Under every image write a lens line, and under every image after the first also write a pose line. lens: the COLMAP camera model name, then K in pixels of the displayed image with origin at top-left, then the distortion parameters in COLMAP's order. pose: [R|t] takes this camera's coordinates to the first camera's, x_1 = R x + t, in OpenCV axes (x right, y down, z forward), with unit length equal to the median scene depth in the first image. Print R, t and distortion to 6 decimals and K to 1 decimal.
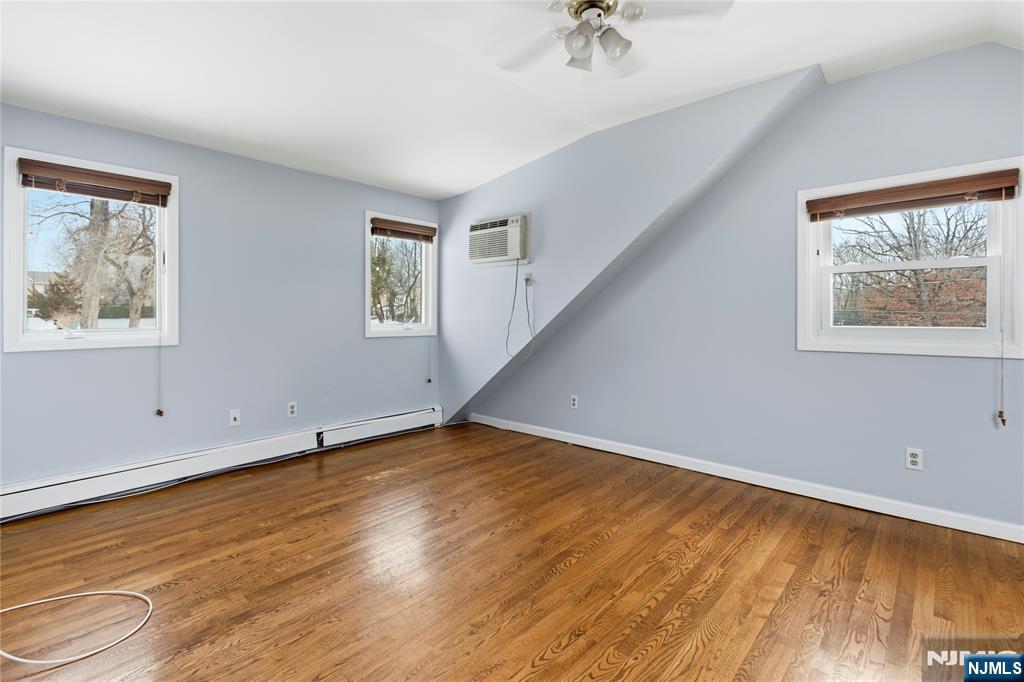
lens RADIAL K [[476.7, 0, 523.0], [0, 476.7, 315.7], [0, 0, 1]] dist [0.011416, -0.000761]
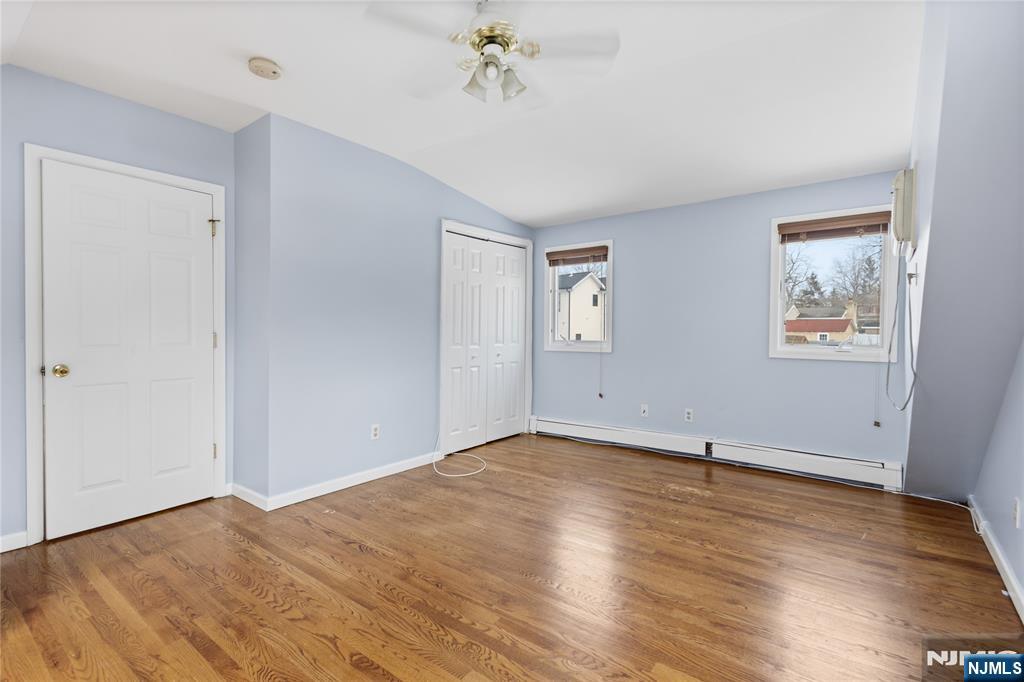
lens RADIAL K [[476.7, 0, 515.4], [0, 476.7, 344.0], [0, 0, 1]] dist [0.011416, -0.000761]
pose [[0.073818, 0.026435, -0.996921, 0.747376], [-0.003308, 0.999650, 0.026262, -0.004463], [0.997266, 0.001360, 0.073879, 0.602307]]
